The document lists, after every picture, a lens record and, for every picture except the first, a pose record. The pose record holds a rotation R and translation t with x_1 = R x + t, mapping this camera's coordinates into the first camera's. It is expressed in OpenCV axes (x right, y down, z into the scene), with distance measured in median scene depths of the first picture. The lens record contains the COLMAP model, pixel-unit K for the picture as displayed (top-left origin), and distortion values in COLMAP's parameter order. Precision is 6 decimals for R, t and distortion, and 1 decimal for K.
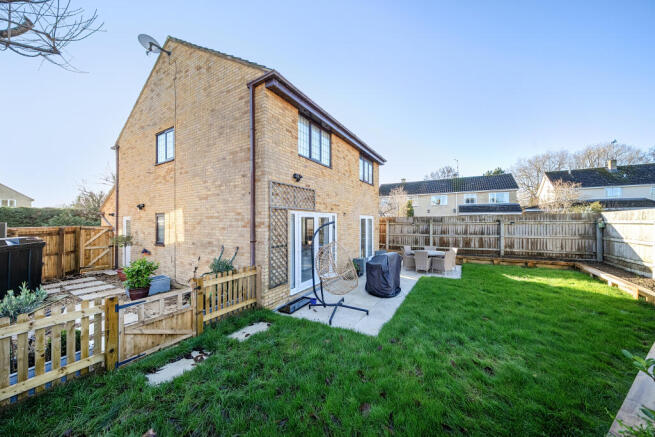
lens RADIAL K [[215.1, 0, 327.7], [0, 215.1, 218.9], [0, 0, 1]] dist [-0.009072, -0.000154]
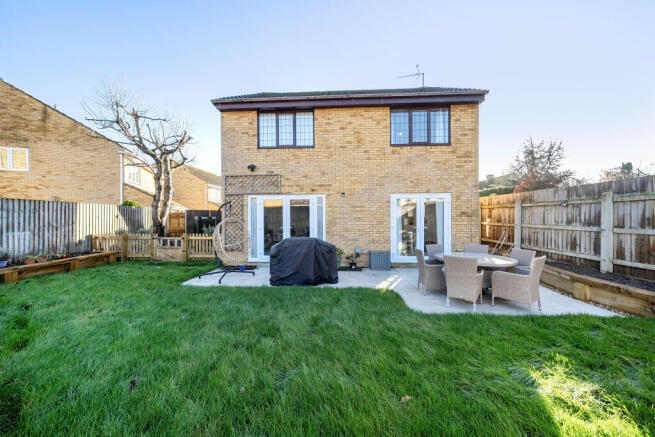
lens RADIAL K [[215.1, 0, 328.5], [0, 215.1, 217.9], [0, 0, 1]] dist [-0.009072, -0.000154]
pose [[0.498035, 0.003517, -0.867150, 0.928335], [0.016243, 0.999778, 0.013384, 0.068916], [0.867005, -0.020750, 0.497867, 0.618950]]
